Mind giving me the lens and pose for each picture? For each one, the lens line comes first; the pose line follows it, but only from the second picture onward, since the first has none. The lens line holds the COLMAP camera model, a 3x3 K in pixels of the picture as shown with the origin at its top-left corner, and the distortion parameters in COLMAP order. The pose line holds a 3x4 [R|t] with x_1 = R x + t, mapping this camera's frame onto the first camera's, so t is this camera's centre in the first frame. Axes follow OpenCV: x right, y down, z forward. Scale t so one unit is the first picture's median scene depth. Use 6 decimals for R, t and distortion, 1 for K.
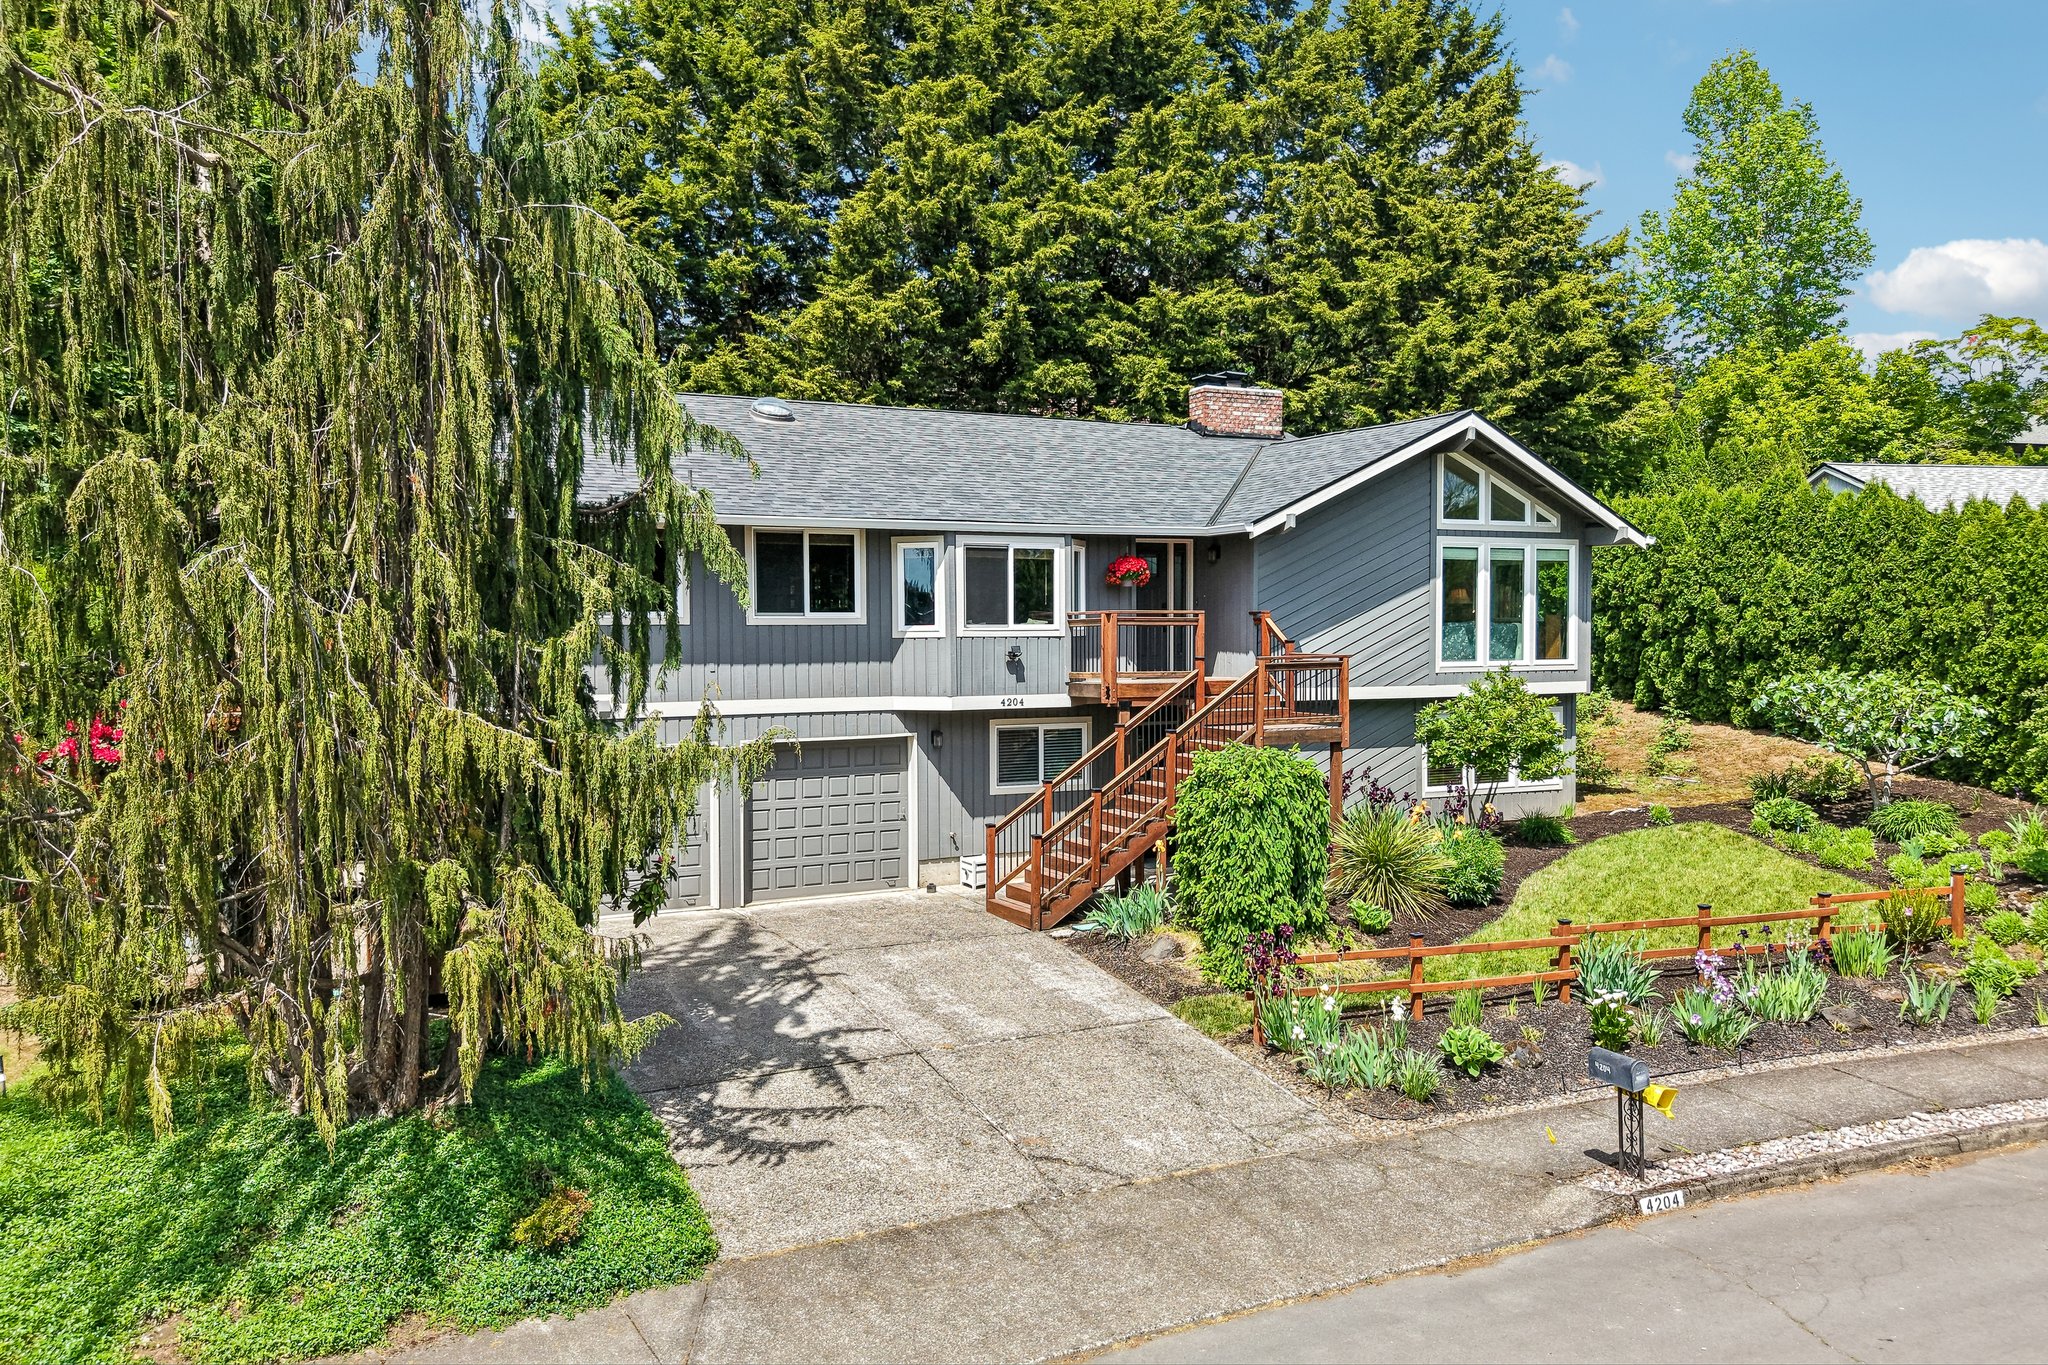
lens RADIAL K [[1513.0, 0, 1024.0], [0, 1513.0, 682.5], [0, 0, 1]] dist [0.041842, -0.032281]
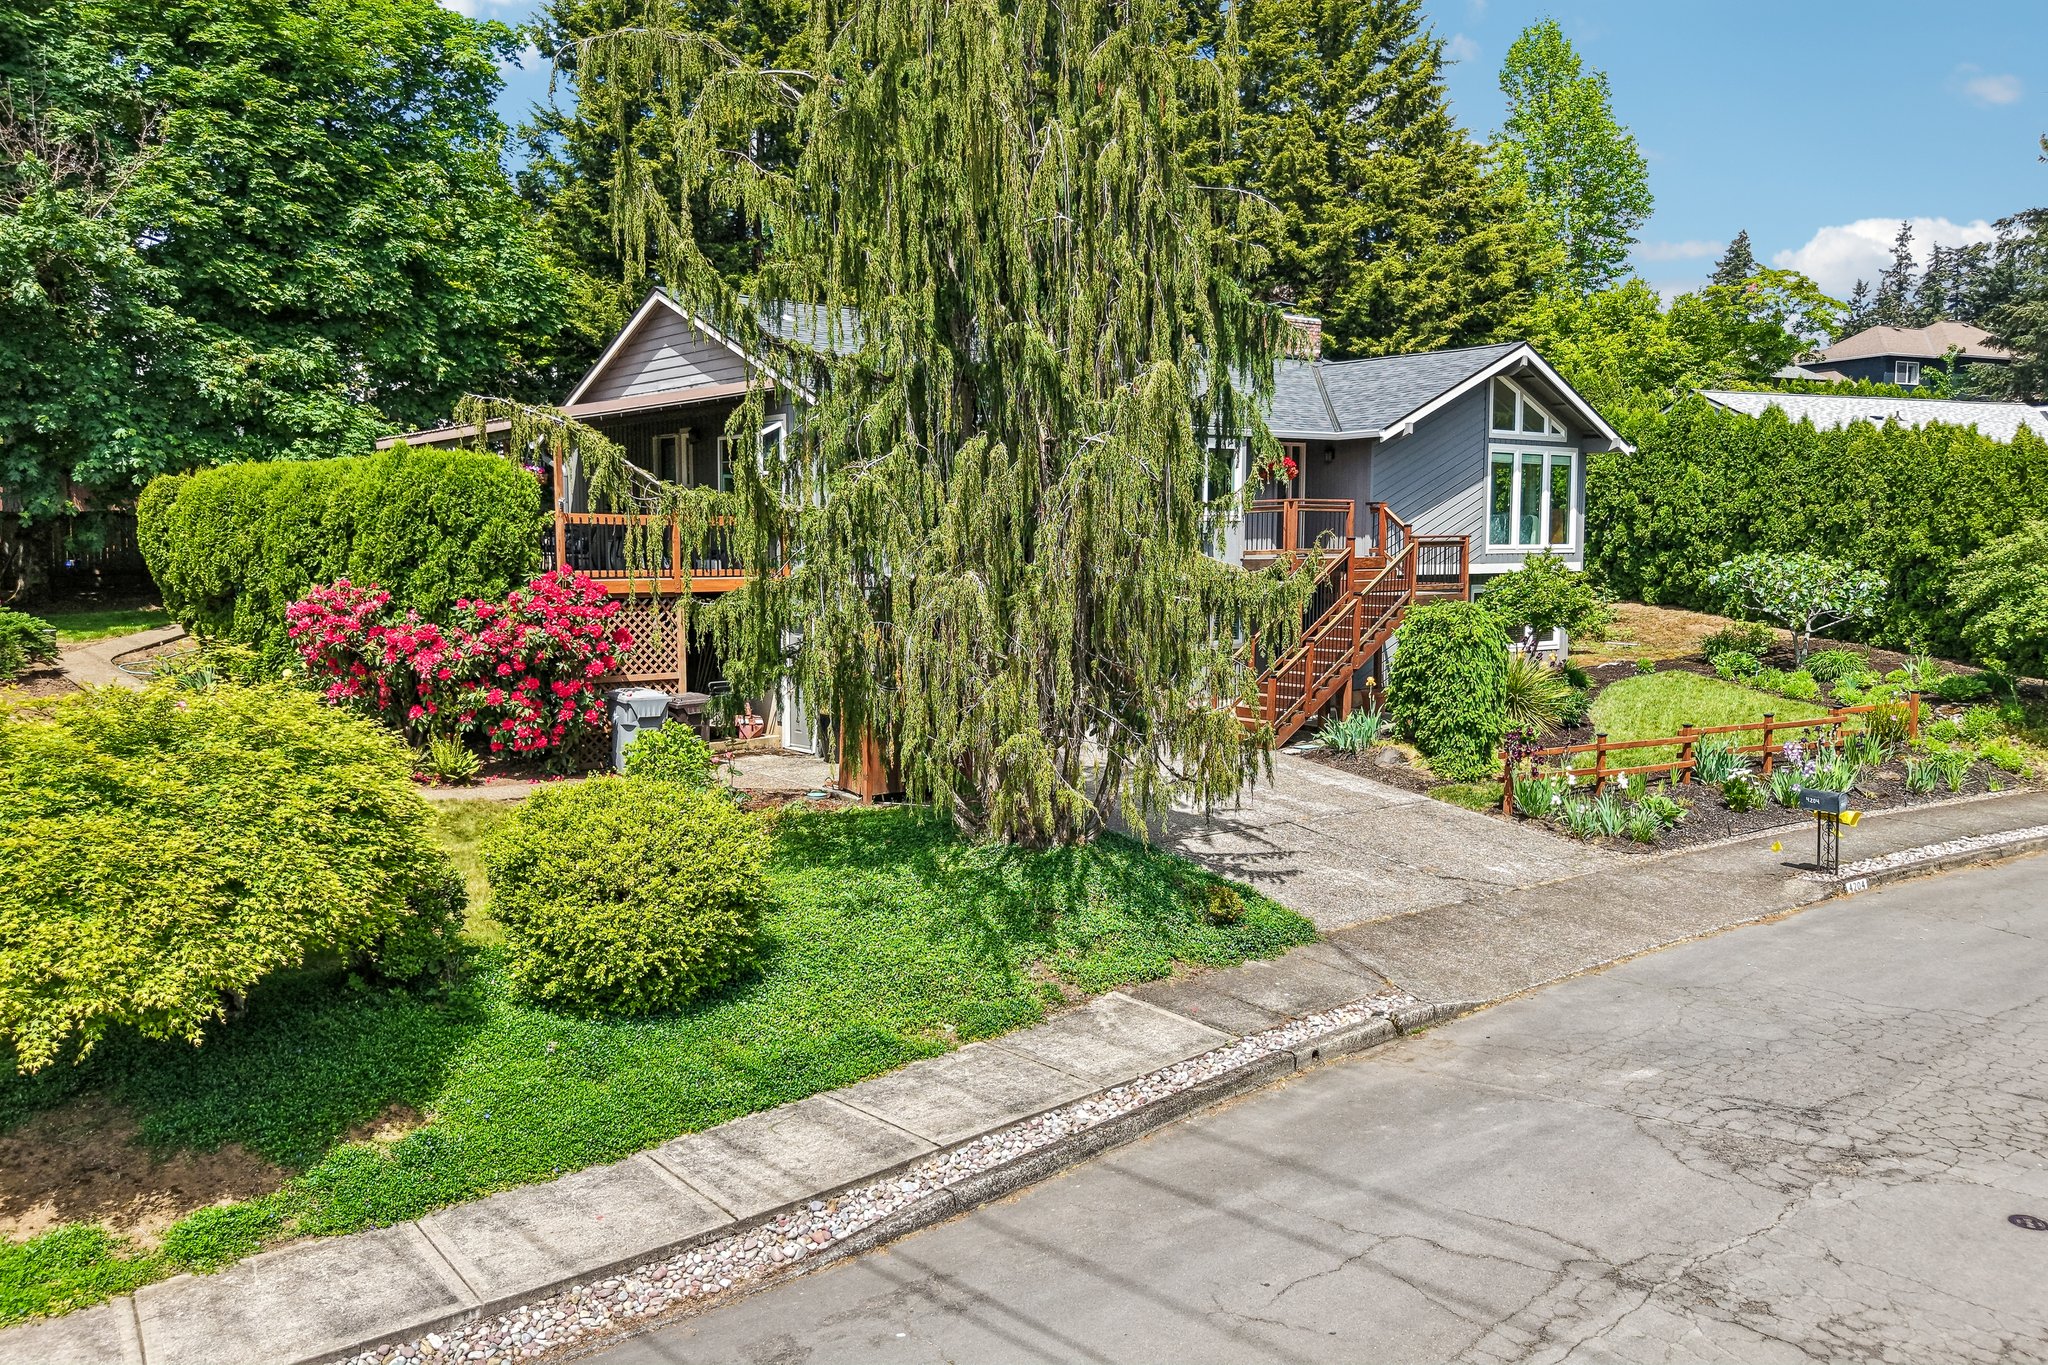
lens RADIAL K [[1491.0, 0, 1052.7], [0, 1491.0, 649.5], [0, 0, 1]] dist [0.030072, -0.000321]
pose [[0.984134, -0.010595, 0.177108, -0.285348], [0.003778, 0.999240, 0.038788, 0.022170], [-0.177385, -0.037504, 0.983427, -0.141179]]
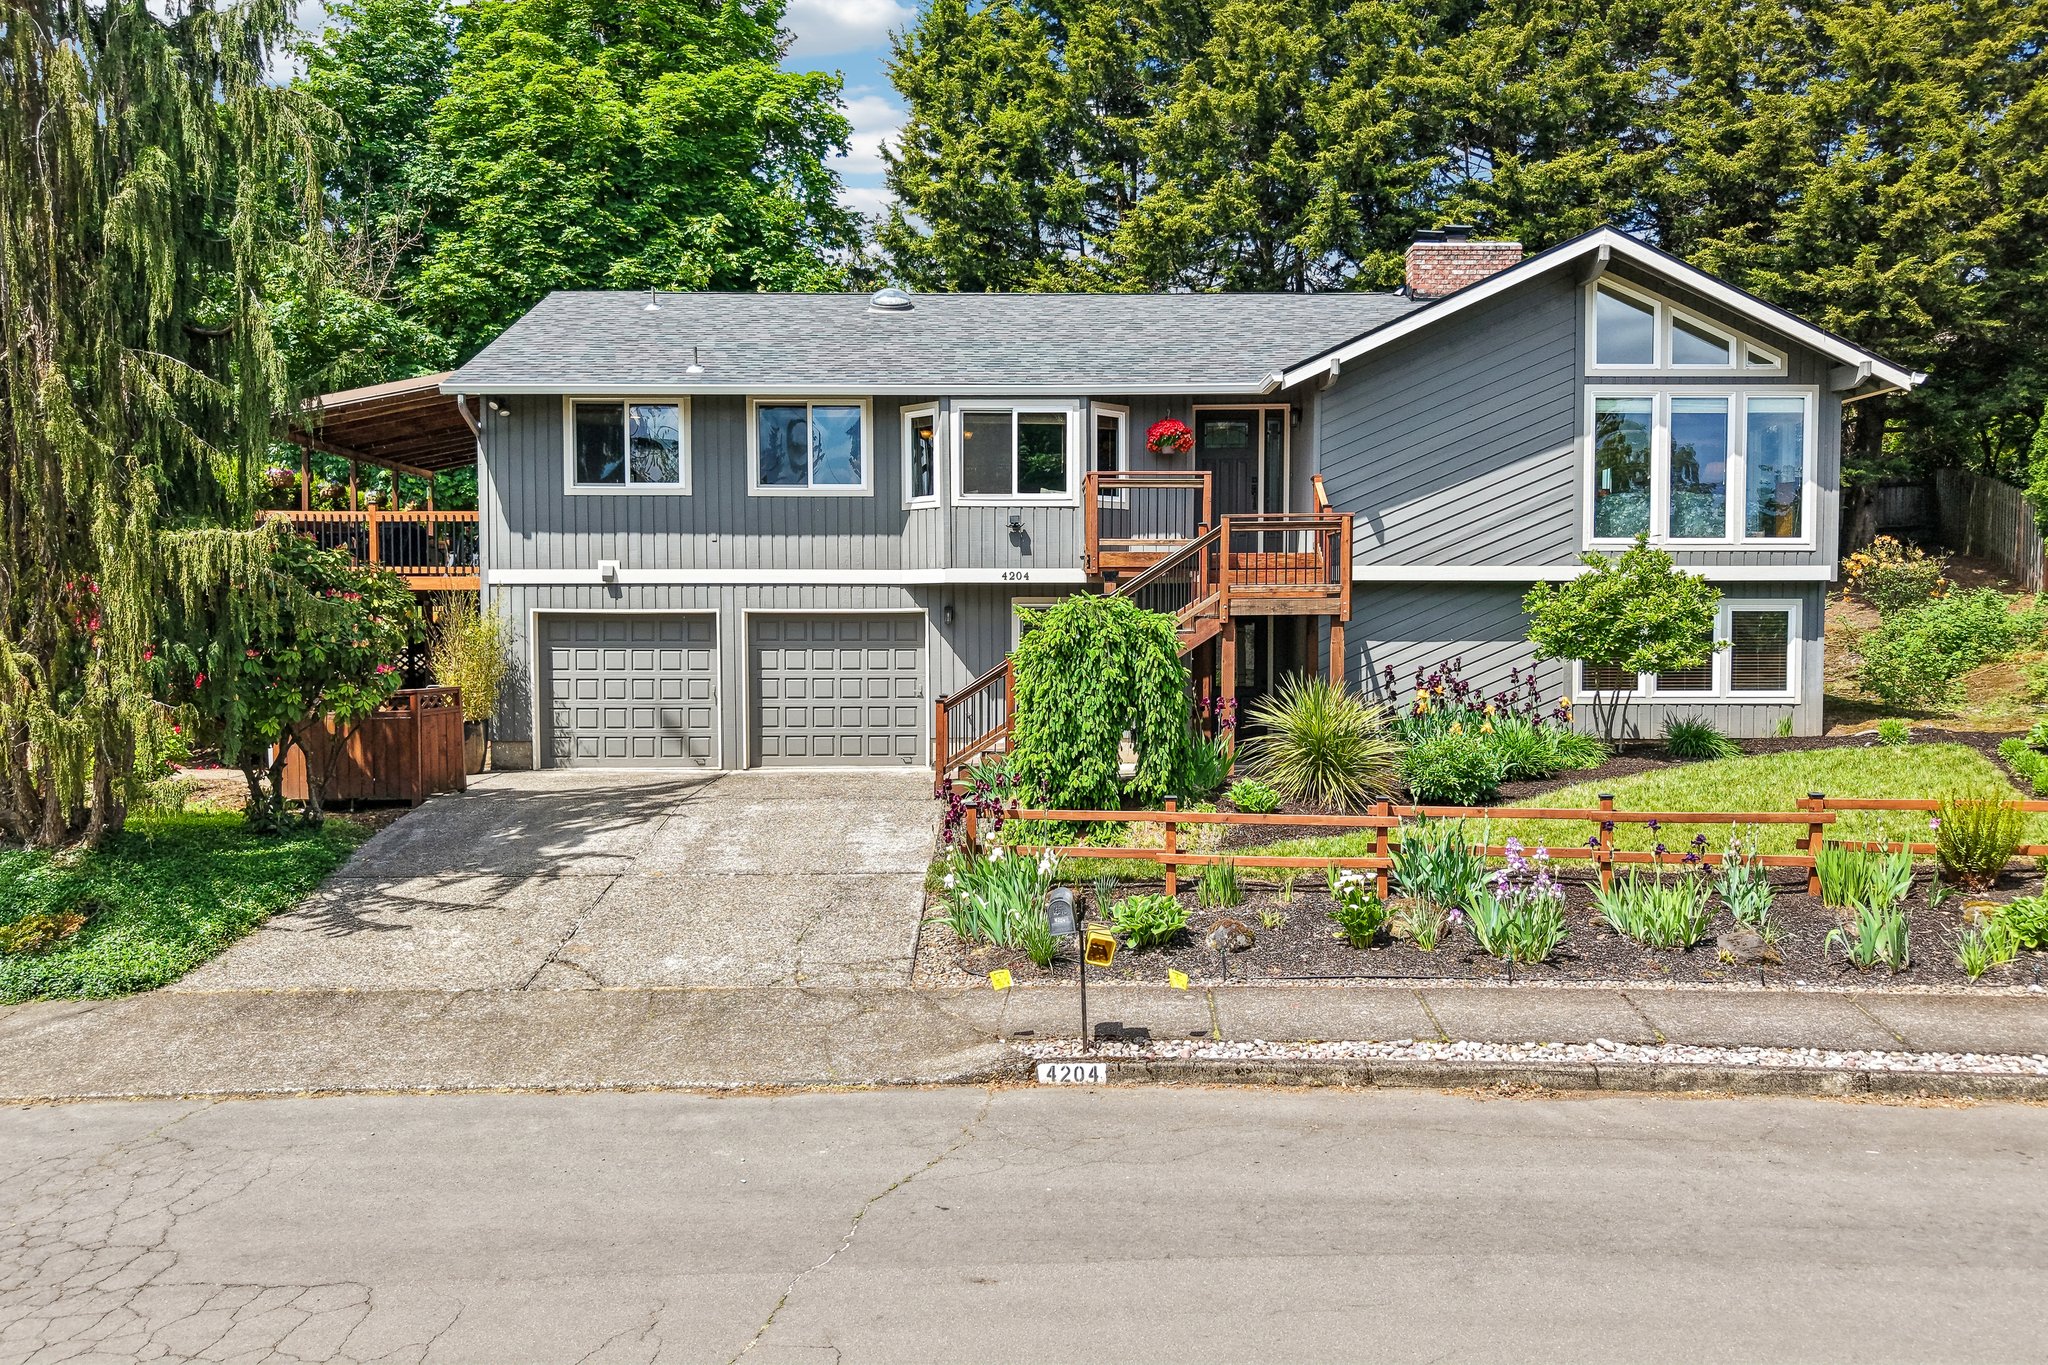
lens RADIAL K [[1533.2, 0, 1024.0], [0, 1533.2, 682.5], [0, 0, 1]] dist [0.007715, 0.000438]
pose [[0.905264, 0.022975, -0.424227, 0.341081], [-0.016920, 0.999694, 0.018035, 0.052539], [0.424512, -0.009149, 0.905376, 0.109733]]
